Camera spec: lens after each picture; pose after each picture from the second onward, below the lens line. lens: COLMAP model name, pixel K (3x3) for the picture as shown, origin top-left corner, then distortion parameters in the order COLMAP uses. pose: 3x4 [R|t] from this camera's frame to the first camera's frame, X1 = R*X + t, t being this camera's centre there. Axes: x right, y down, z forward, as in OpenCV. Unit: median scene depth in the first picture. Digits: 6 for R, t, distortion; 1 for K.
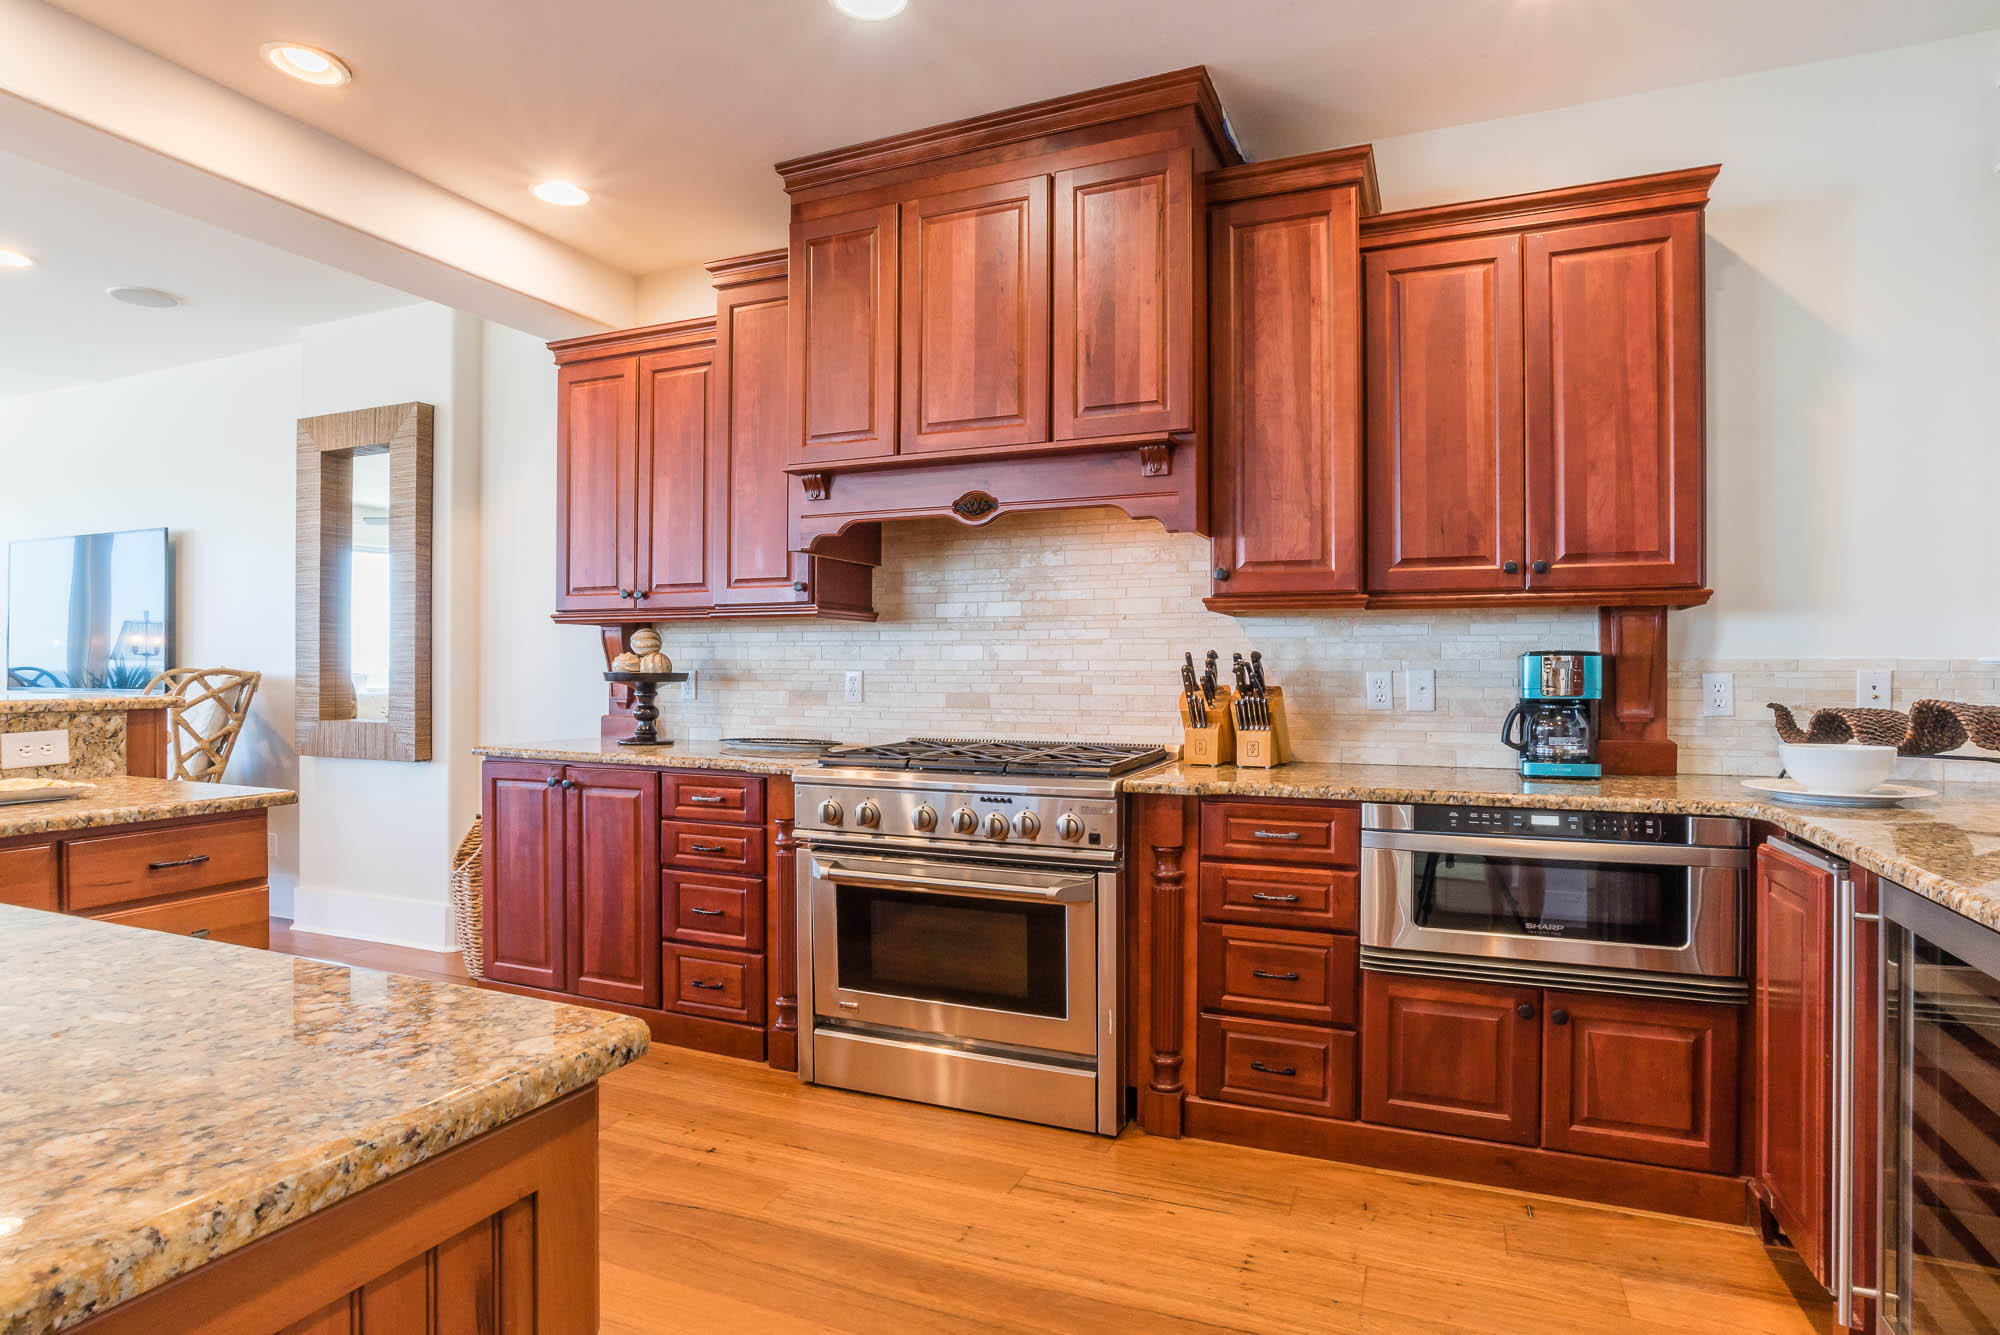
lens RADIAL K [[1041.6, 0, 1022.8], [0, 1041.6, 673.6], [0, 0, 1]] dist [-0.041983, 0.013817]
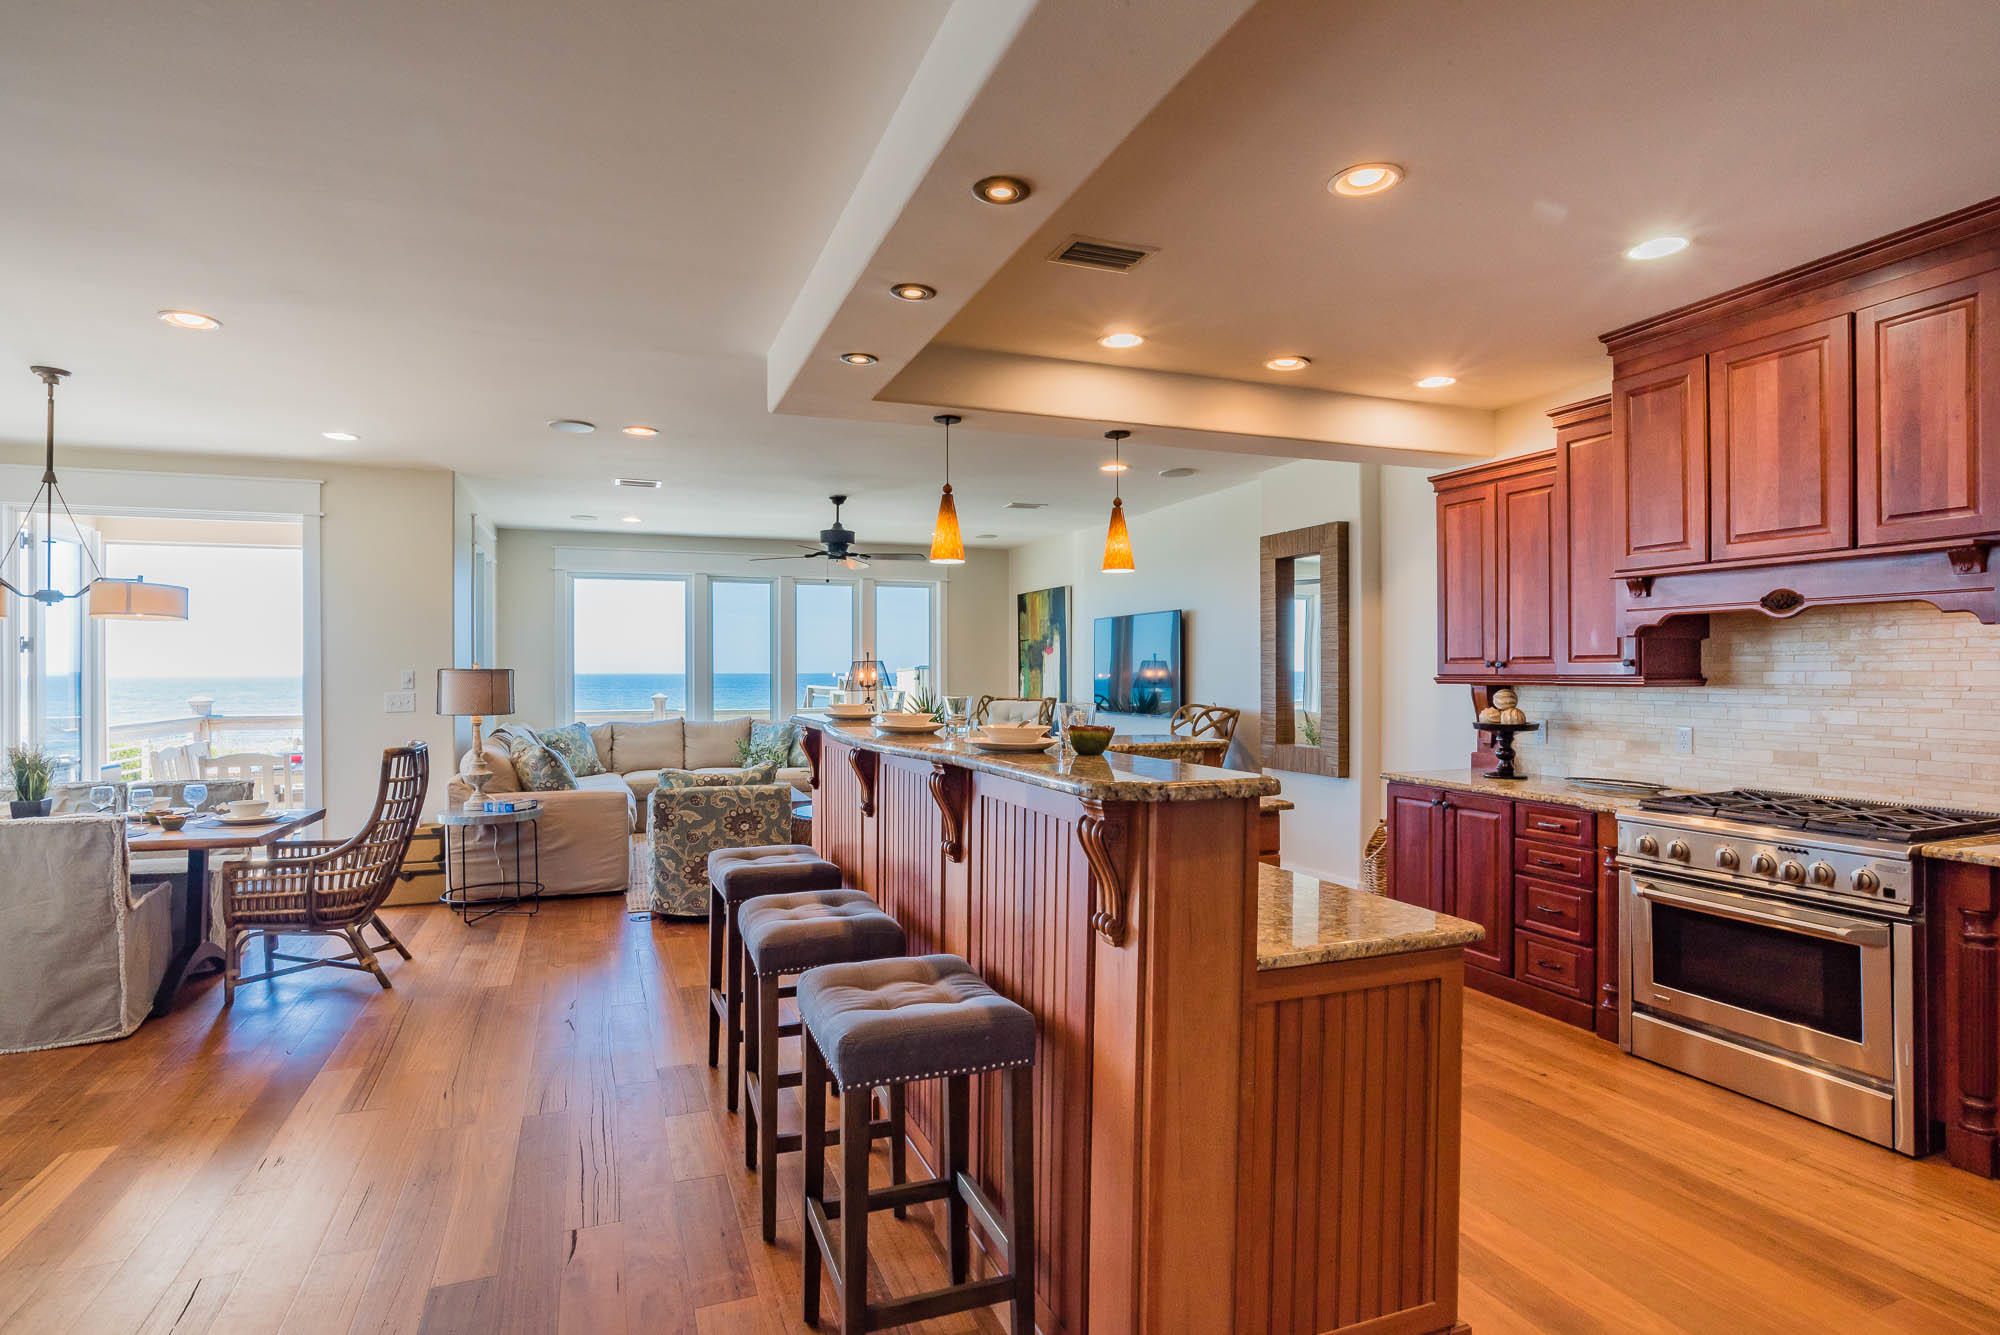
lens RADIAL K [[1041.6, 0, 1023.1], [0, 1041.6, 672.0], [0, 0, 1]] dist [-0.041983, 0.013817]
pose [[0.696525, -0.004965, -0.717515, 0.176769], [0.002311, 0.999986, -0.004676, -0.072163], [0.717529, 0.001598, 0.696527, -0.411455]]
